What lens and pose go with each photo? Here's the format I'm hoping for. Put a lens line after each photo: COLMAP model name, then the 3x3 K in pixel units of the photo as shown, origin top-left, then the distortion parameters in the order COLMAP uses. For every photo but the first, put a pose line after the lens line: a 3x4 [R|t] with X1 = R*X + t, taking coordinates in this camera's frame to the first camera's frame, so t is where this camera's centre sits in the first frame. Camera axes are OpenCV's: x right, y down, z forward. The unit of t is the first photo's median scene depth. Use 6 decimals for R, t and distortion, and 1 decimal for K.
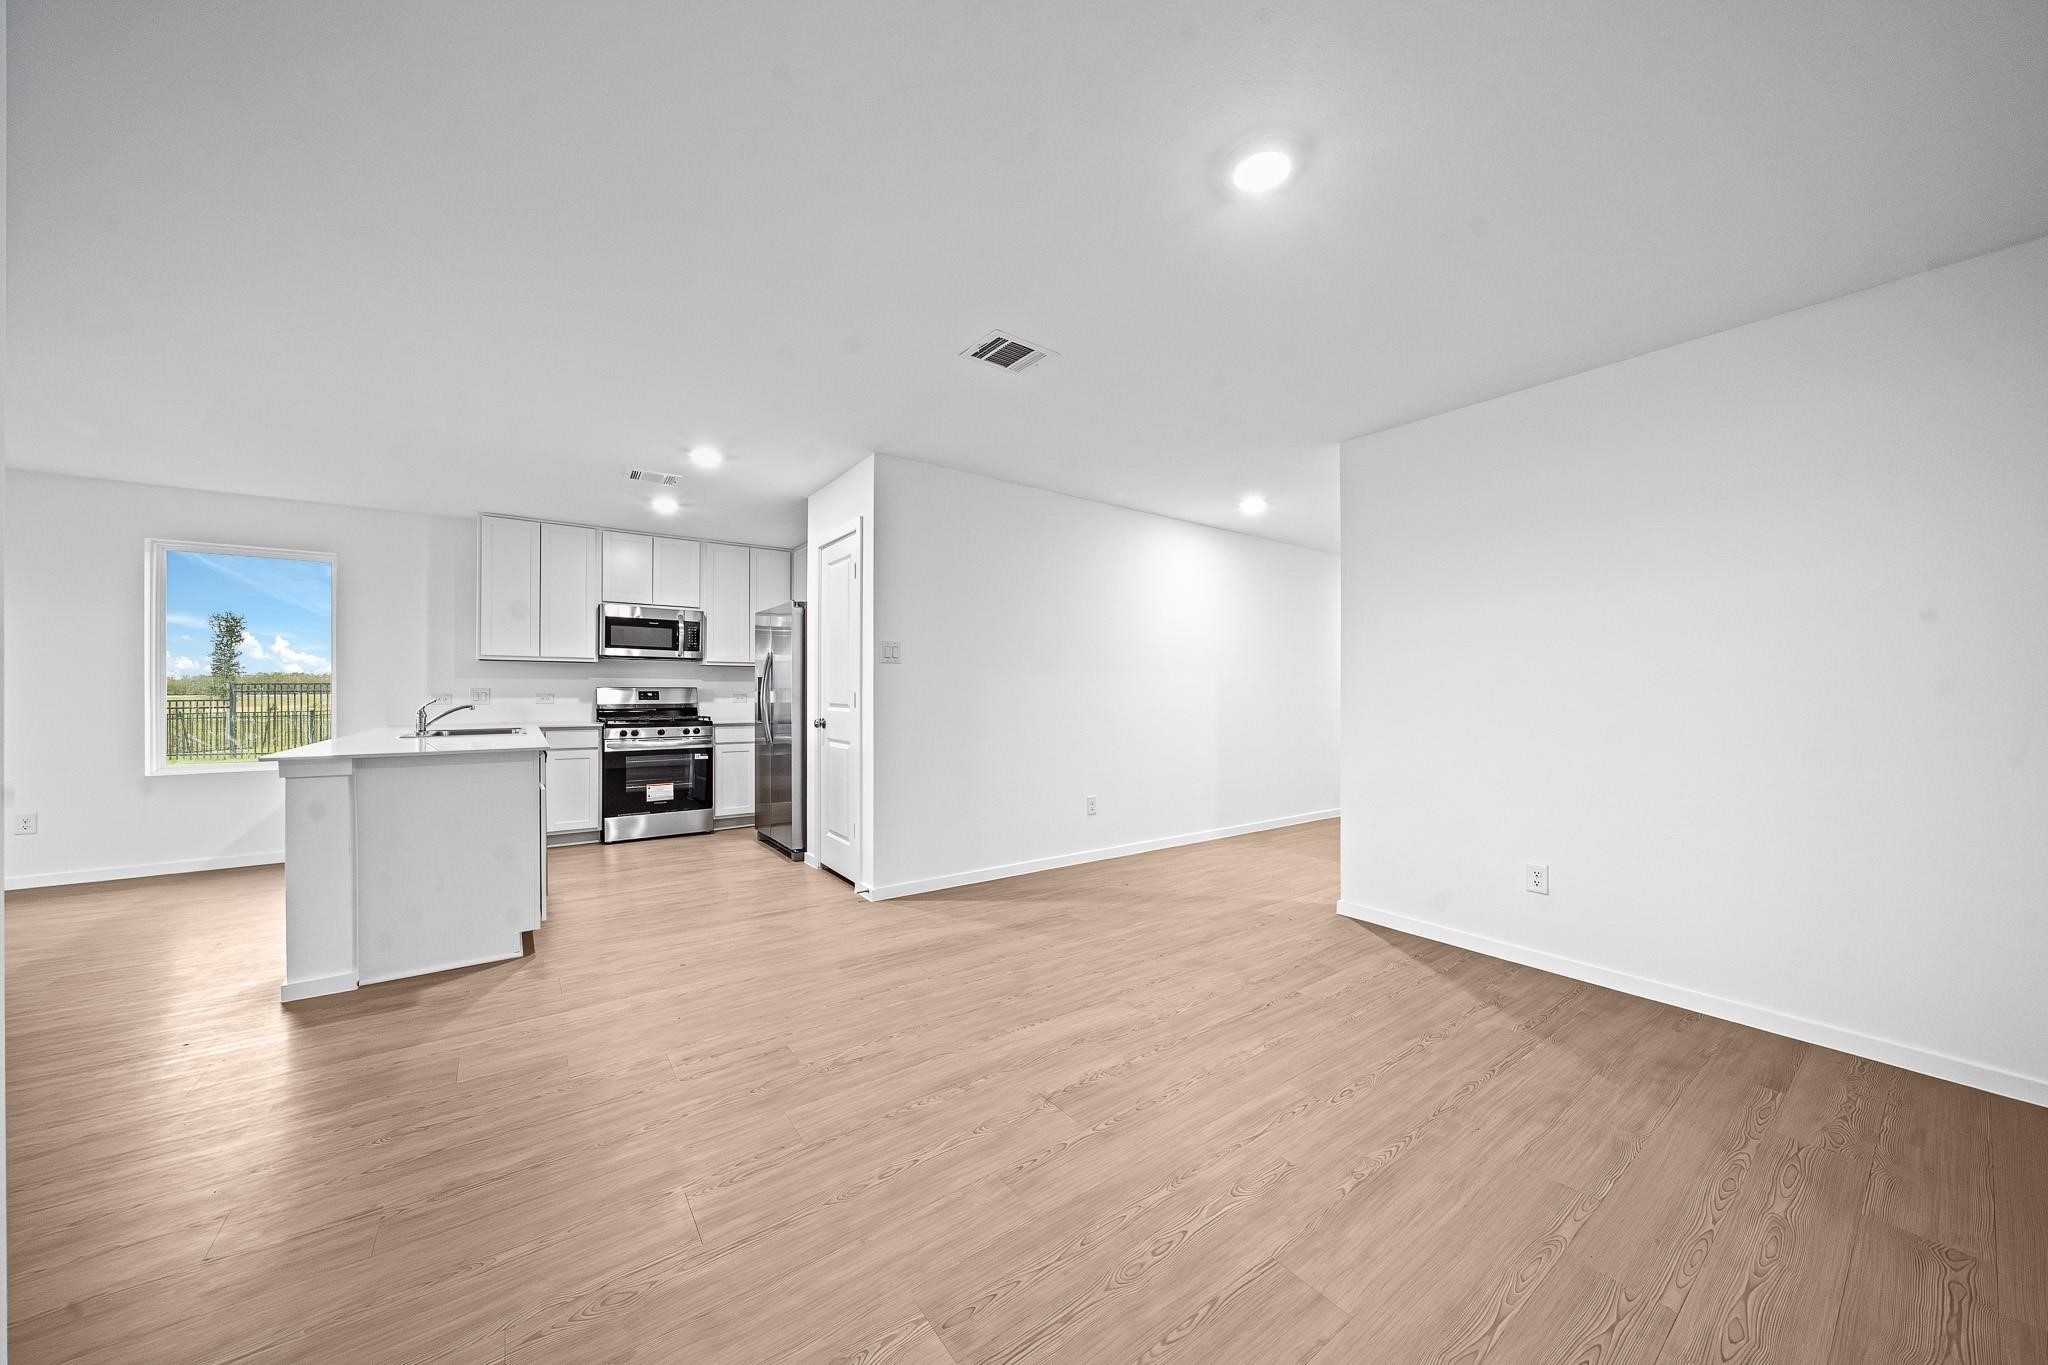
lens RADIAL K [[706.3, 0, 1029.0], [0, 706.3, 693.9], [0, 0, 1]] dist [-0.001267, -0.000070]
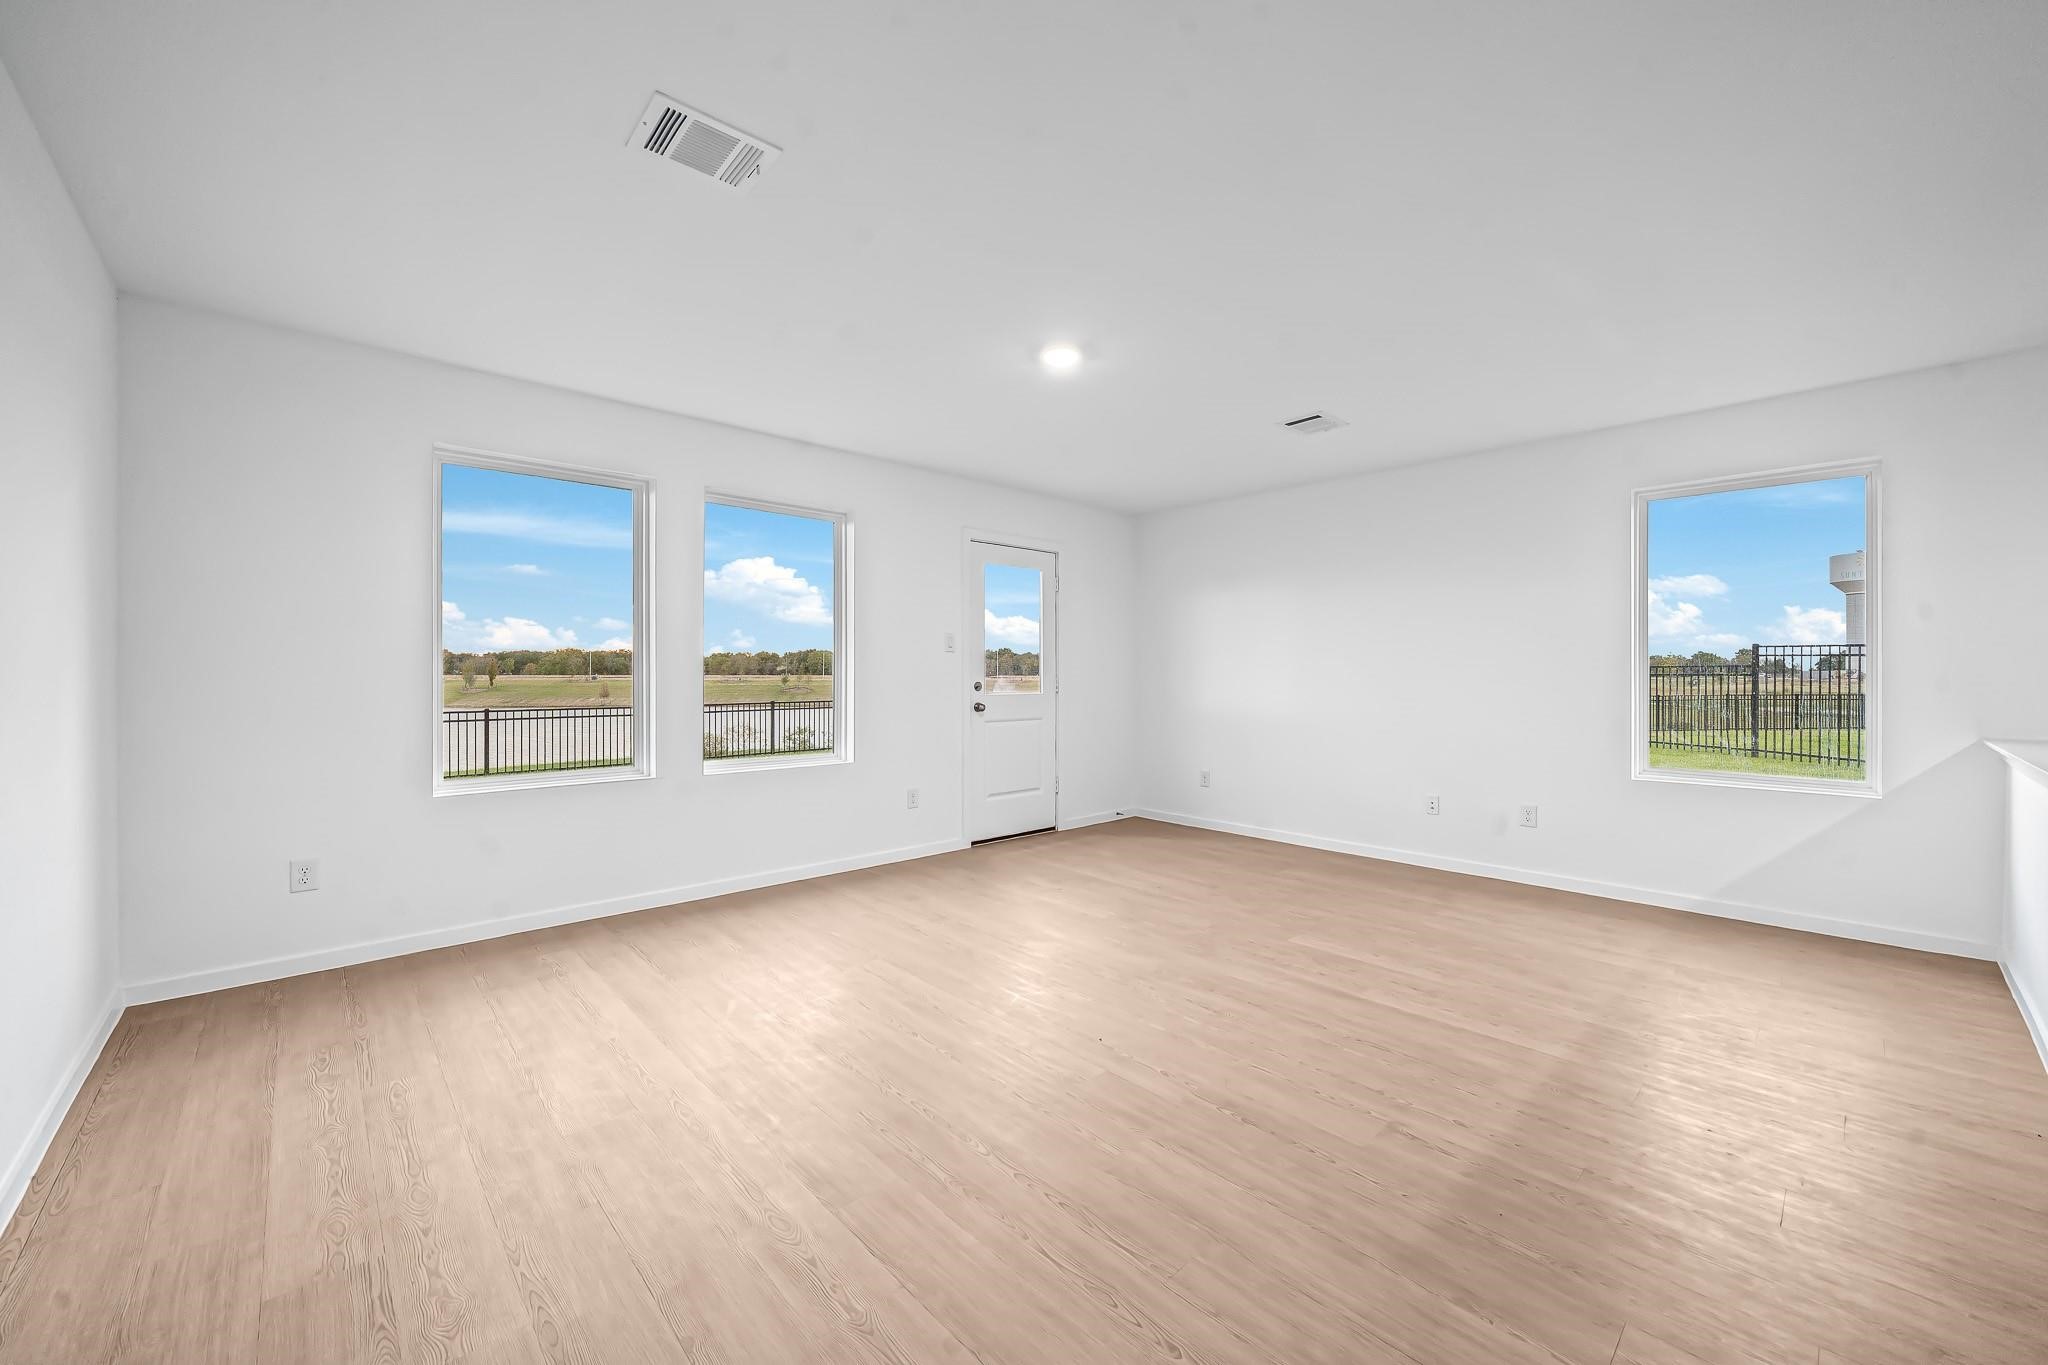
lens RADIAL K [[775.3, 0, 1025.0], [0, 775.3, 676.5], [0, 0, 1]] dist [-0.002067, 0.000132]
pose [[0.121800, 0.005397, -0.992540, -0.342165], [-0.004346, 0.999979, 0.004905, -0.002675], [0.992545, 0.003716, 0.121820, 0.147300]]
